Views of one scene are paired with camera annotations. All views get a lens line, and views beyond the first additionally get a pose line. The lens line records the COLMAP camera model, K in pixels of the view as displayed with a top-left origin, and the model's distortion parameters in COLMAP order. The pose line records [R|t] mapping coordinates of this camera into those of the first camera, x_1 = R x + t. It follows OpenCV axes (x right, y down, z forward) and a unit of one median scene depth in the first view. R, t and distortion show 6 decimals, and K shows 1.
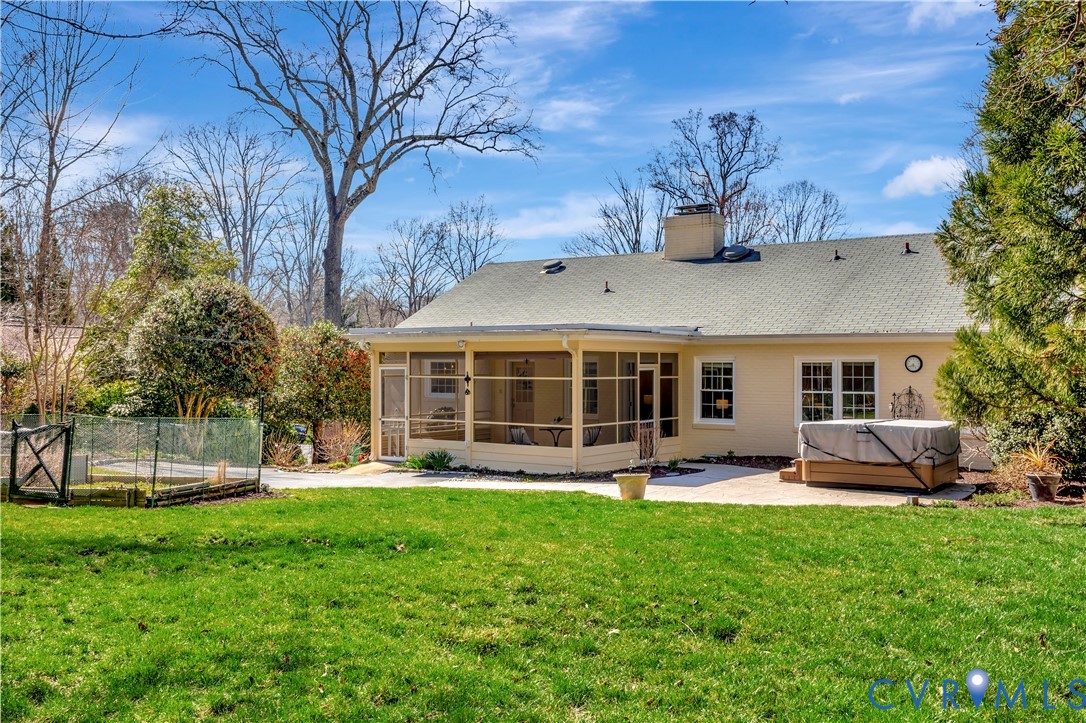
lens RADIAL K [[1032.4, 0, 543.0], [0, 1032.4, 361.5], [0, 0, 1]] dist [-0.005207, -0.003403]
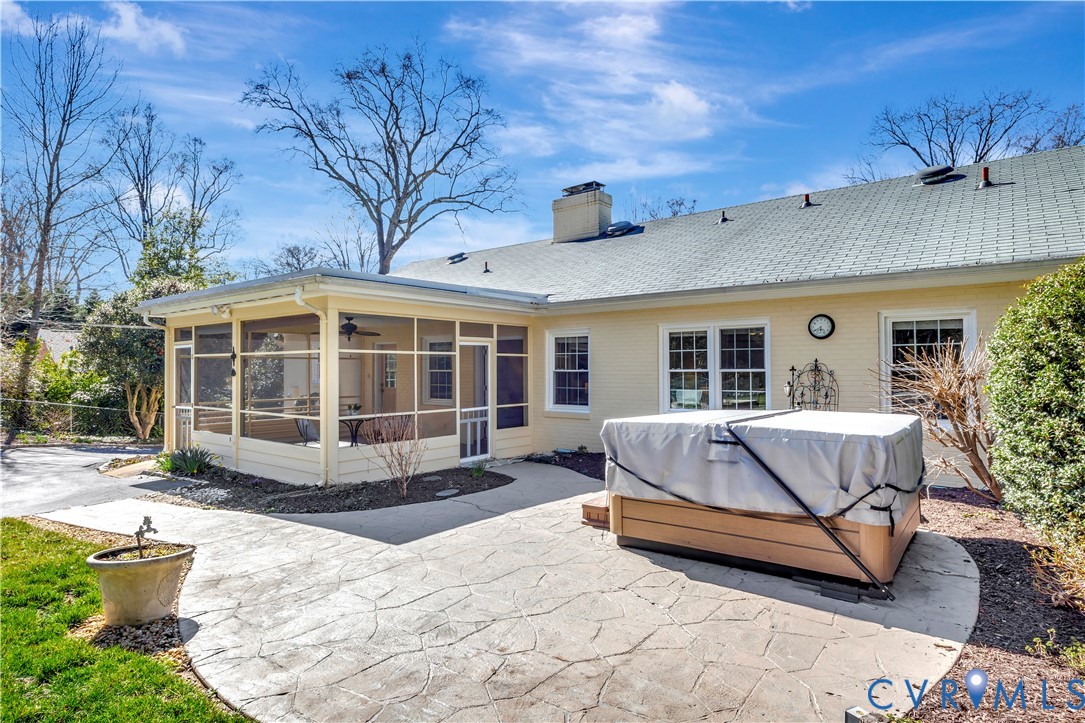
lens RADIAL K [[596.4, 0, 542.5], [0, 596.4, 361.5], [0, 0, 1]] dist [-0.002113, -0.000255]
pose [[0.997478, -0.007540, -0.070579, 0.188111], [0.006887, 0.999931, -0.009486, 0.026229], [0.070645, 0.008976, 0.997461, 0.550623]]
